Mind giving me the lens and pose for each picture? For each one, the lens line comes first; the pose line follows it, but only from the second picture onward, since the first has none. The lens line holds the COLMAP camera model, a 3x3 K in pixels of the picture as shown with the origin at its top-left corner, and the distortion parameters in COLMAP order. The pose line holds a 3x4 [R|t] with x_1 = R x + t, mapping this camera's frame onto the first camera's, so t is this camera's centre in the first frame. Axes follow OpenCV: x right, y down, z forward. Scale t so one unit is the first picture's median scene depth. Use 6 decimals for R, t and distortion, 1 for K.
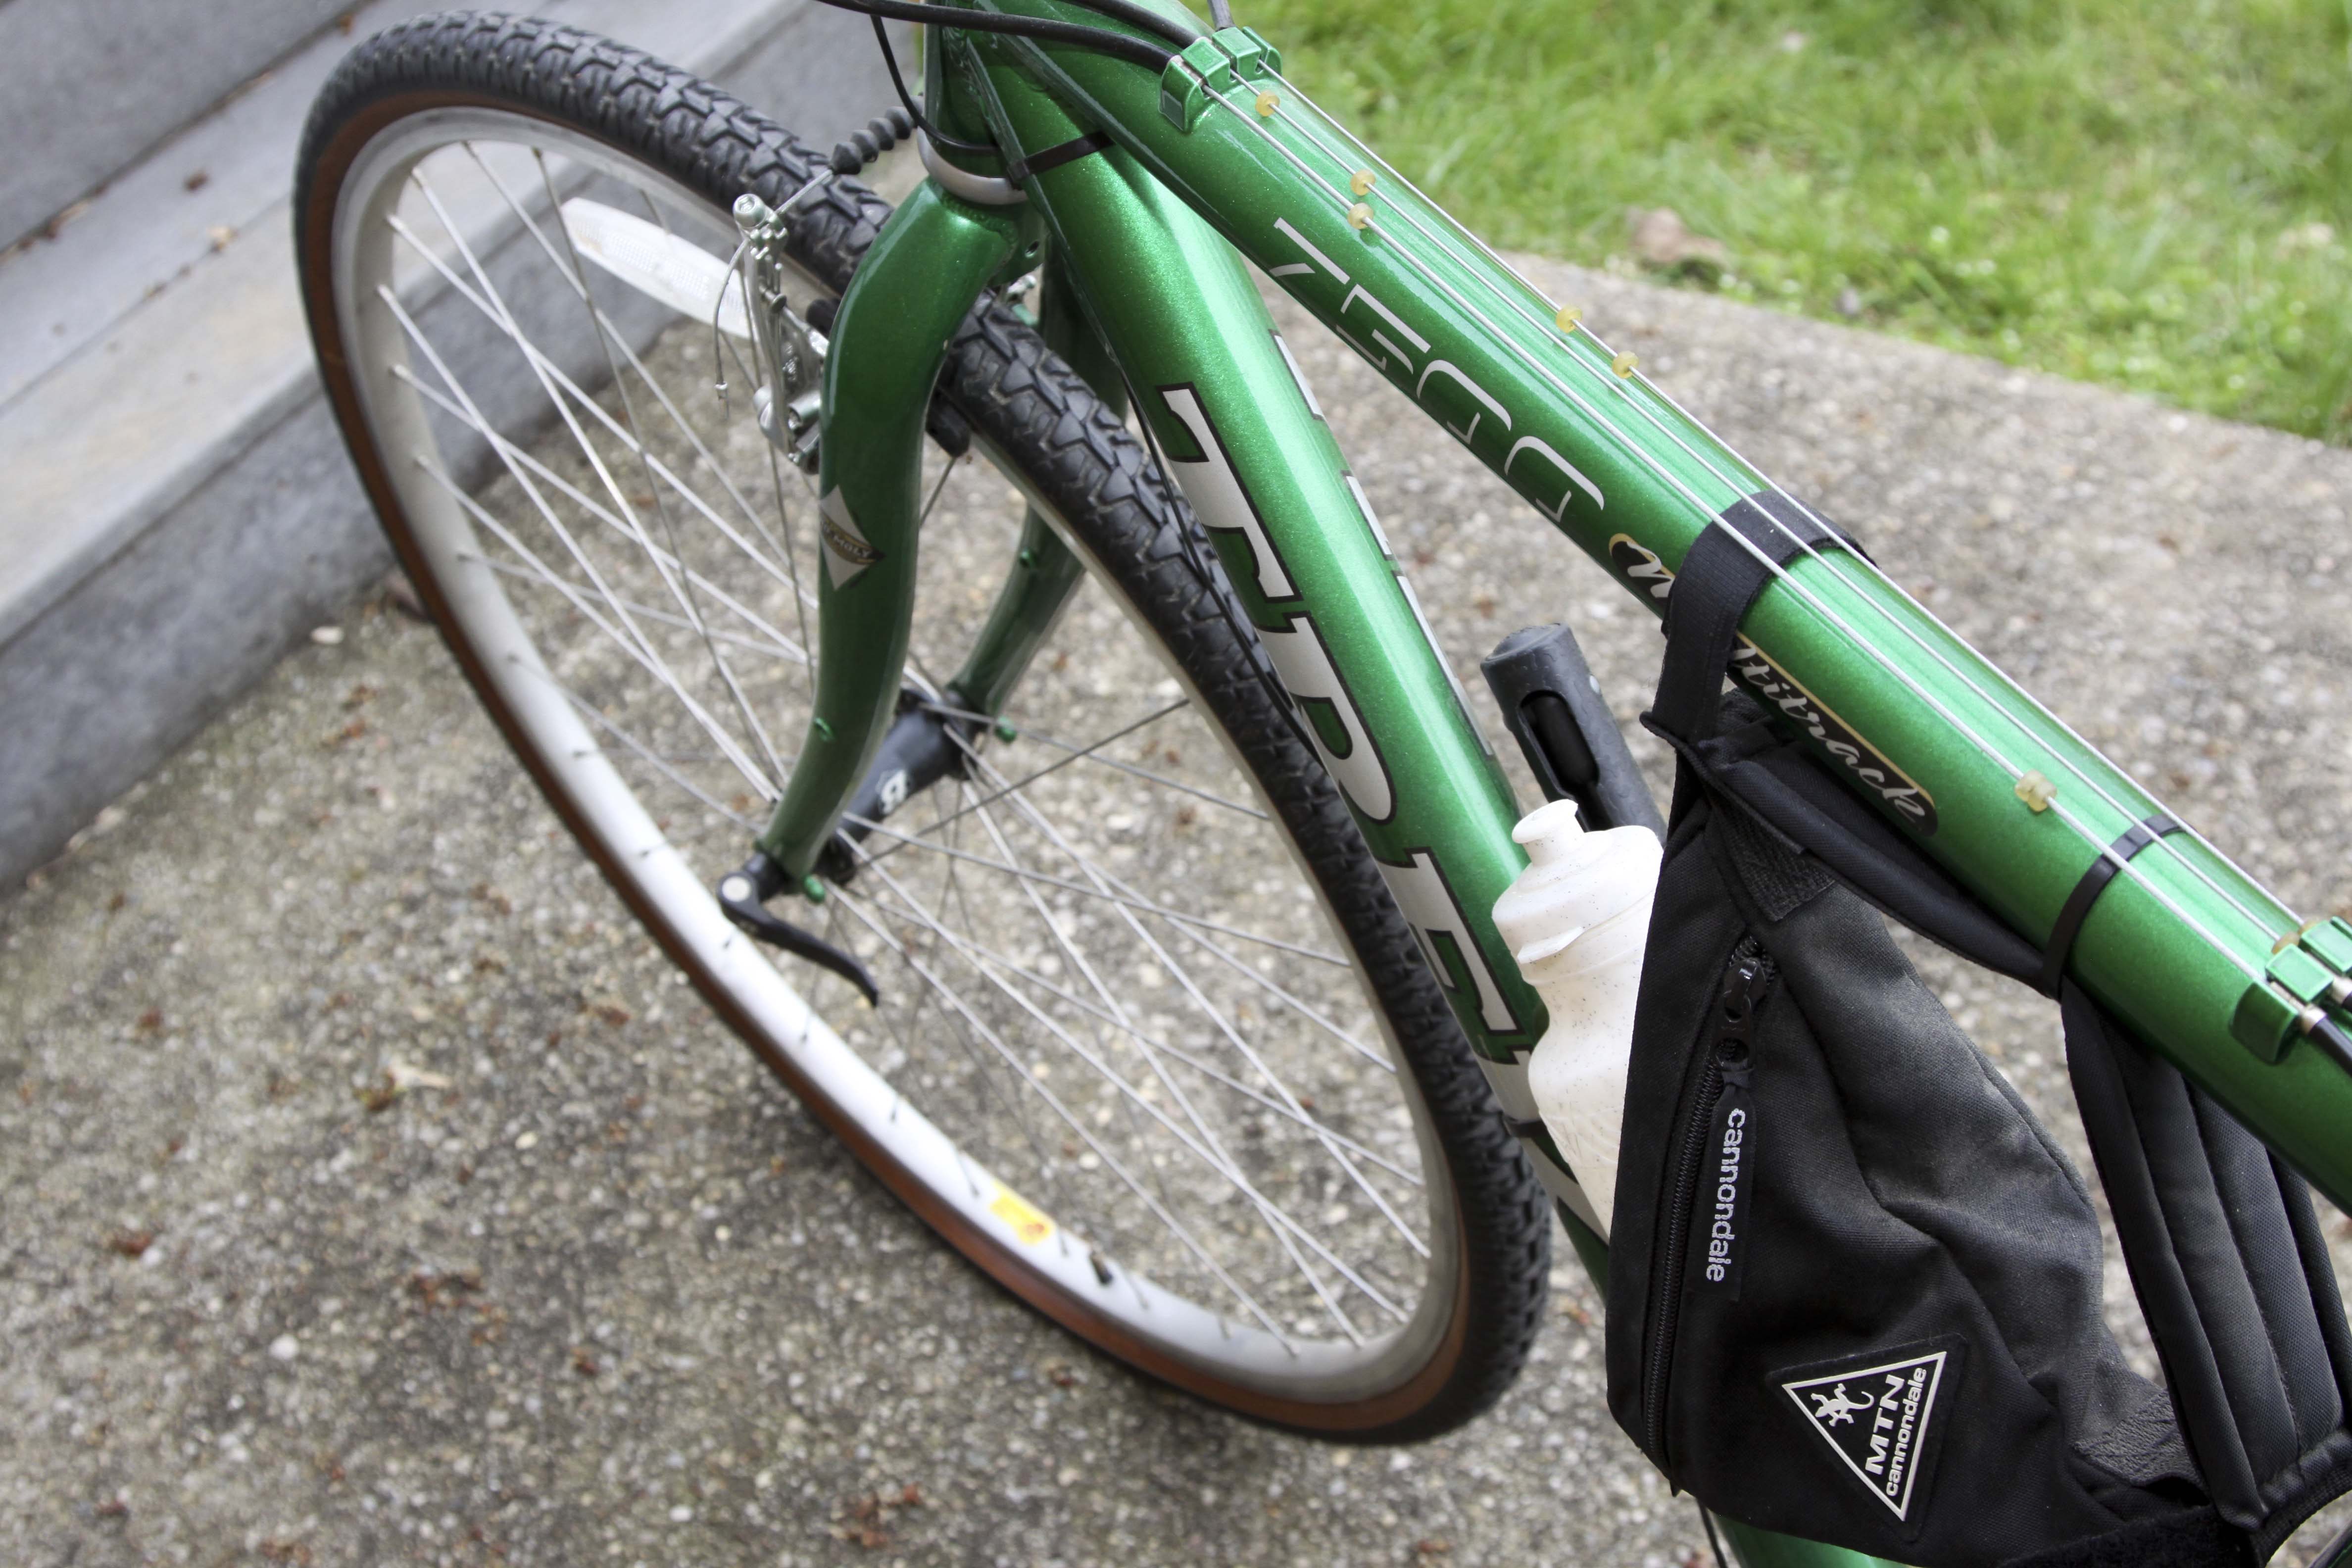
lens RADIAL K [[3390.9, 0, 1219.6], [0, 3390.9, 782.8], [0, 0, 1]] dist [-0.047106, 0.096109]
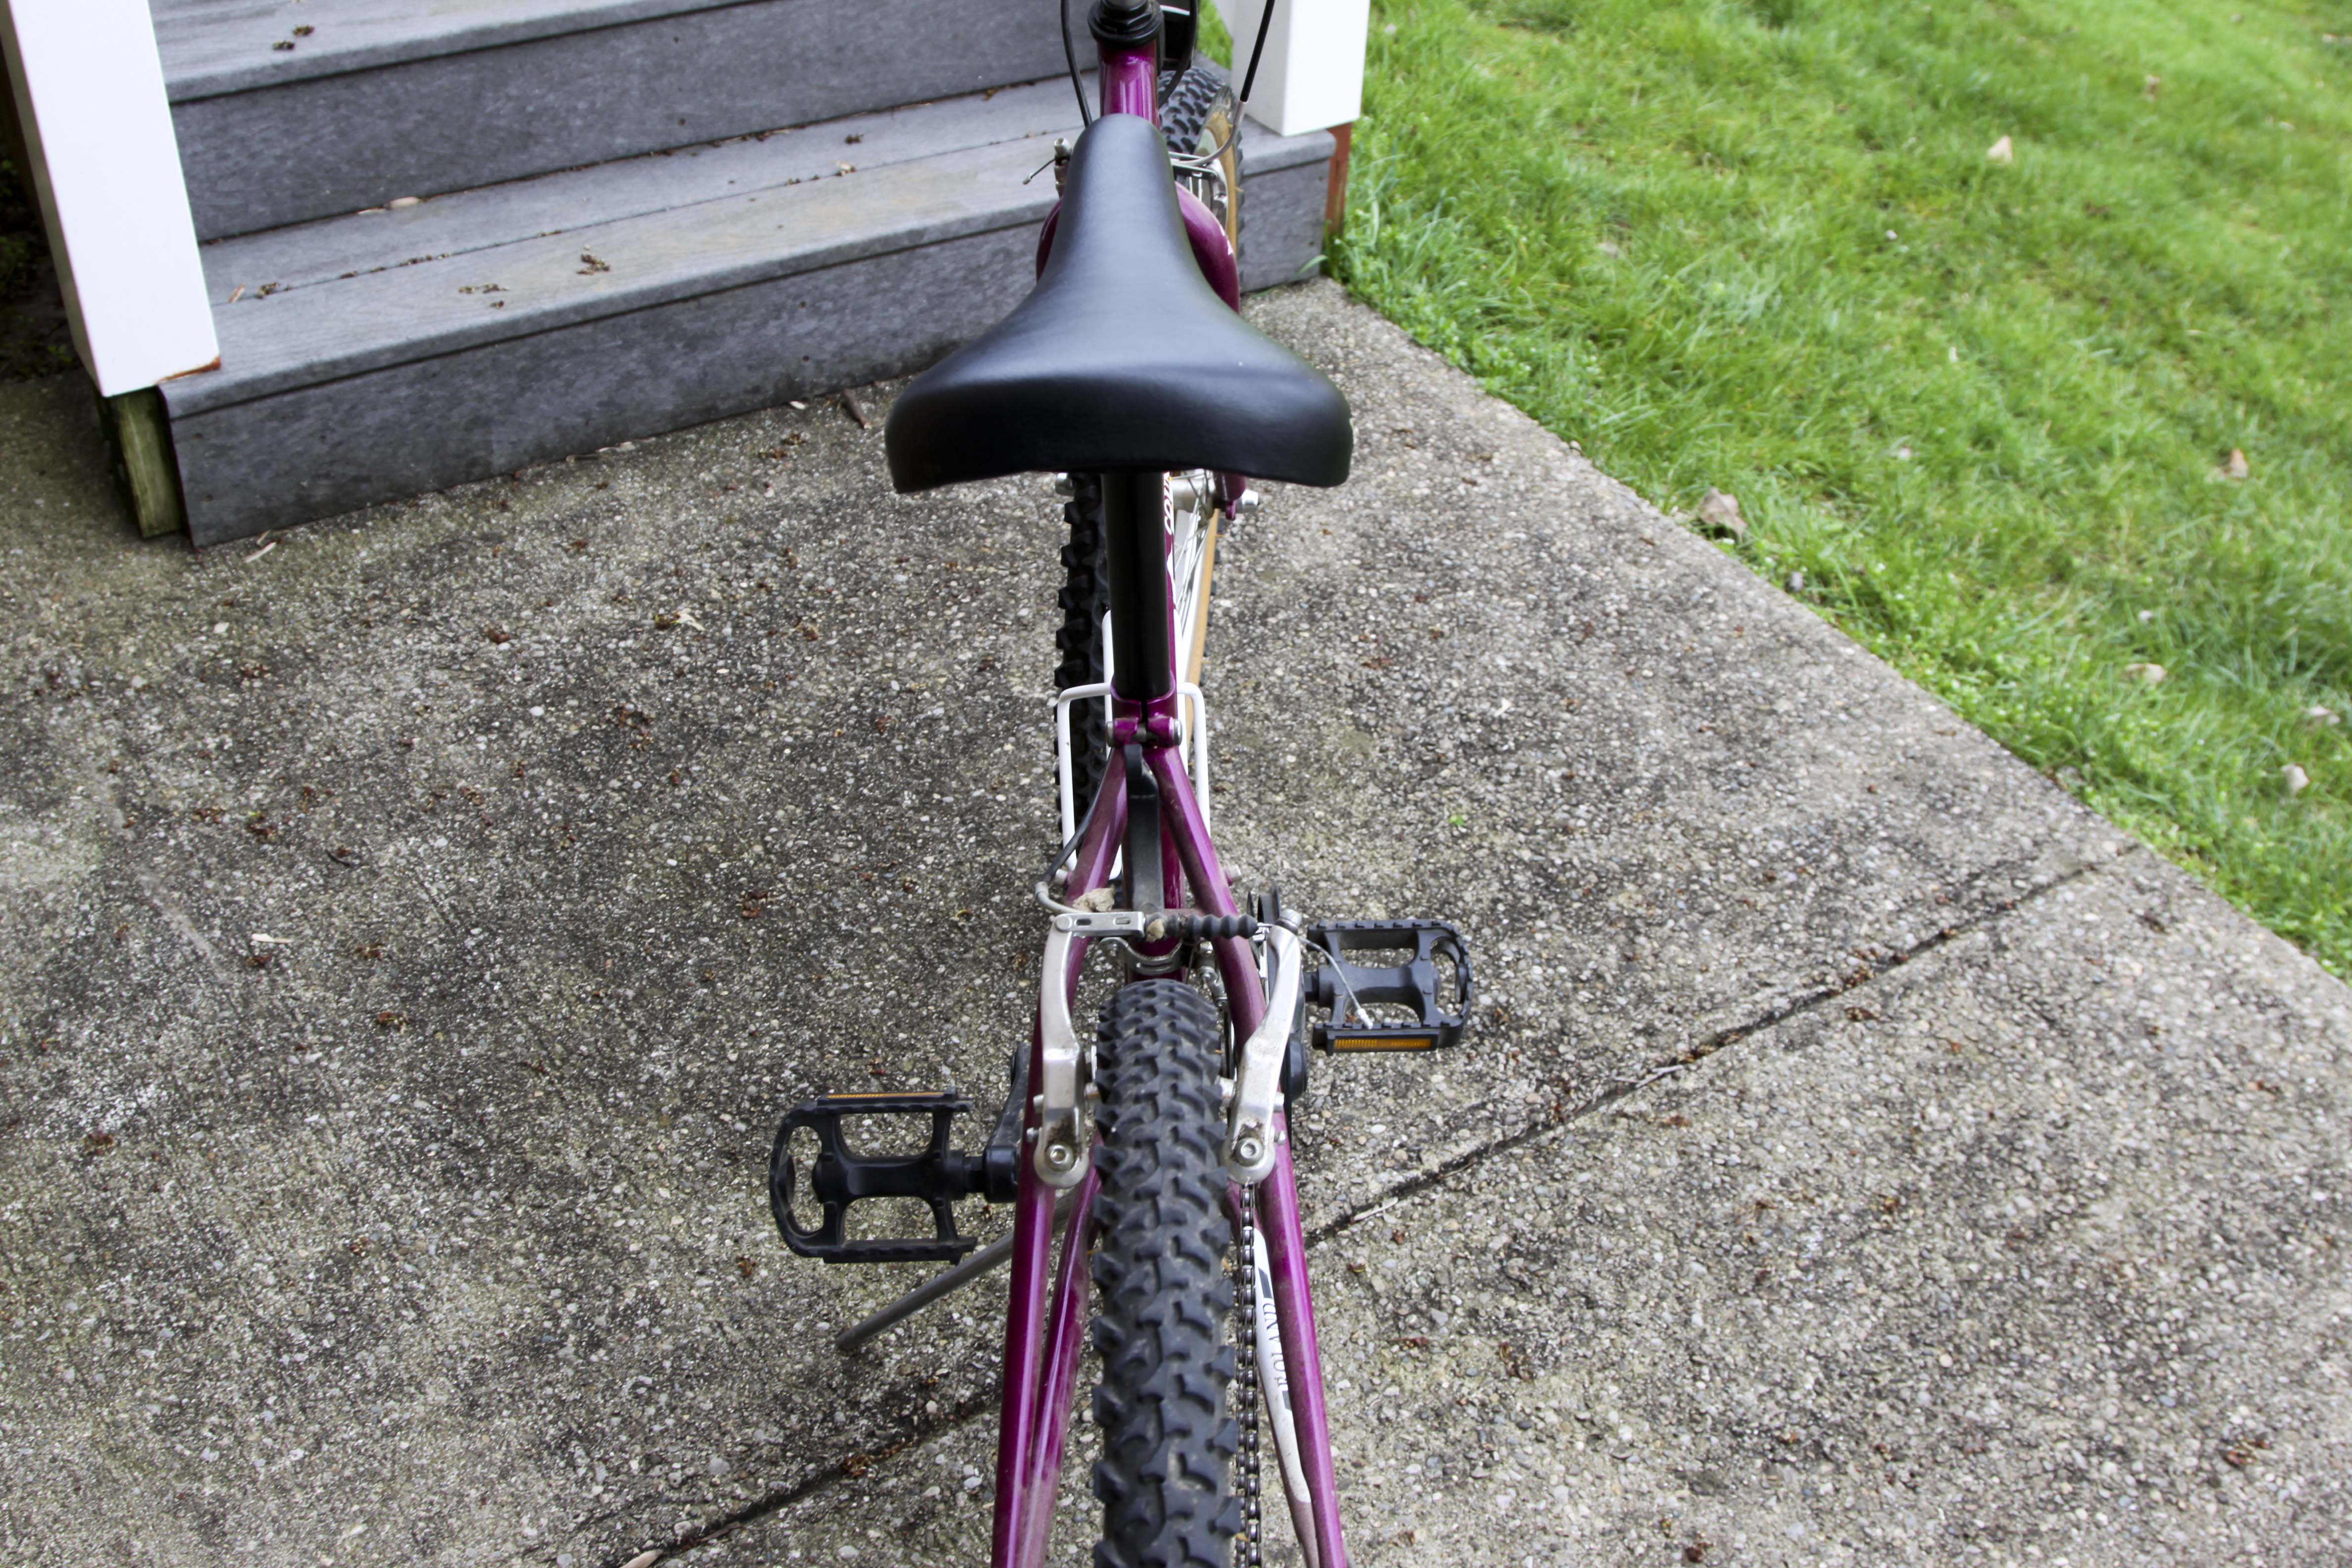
lens RADIAL K [[2629.0, 0, 1214.0], [0, 2629.0, 786.2], [0, 0, 1]] dist [-0.128013, 0.097484]
pose [[0.895253, 0.379371, -0.233665, 0.348280], [-0.397951, 0.916685, -0.036392, 0.112689], [0.200391, 0.125567, 0.971636, -0.204964]]
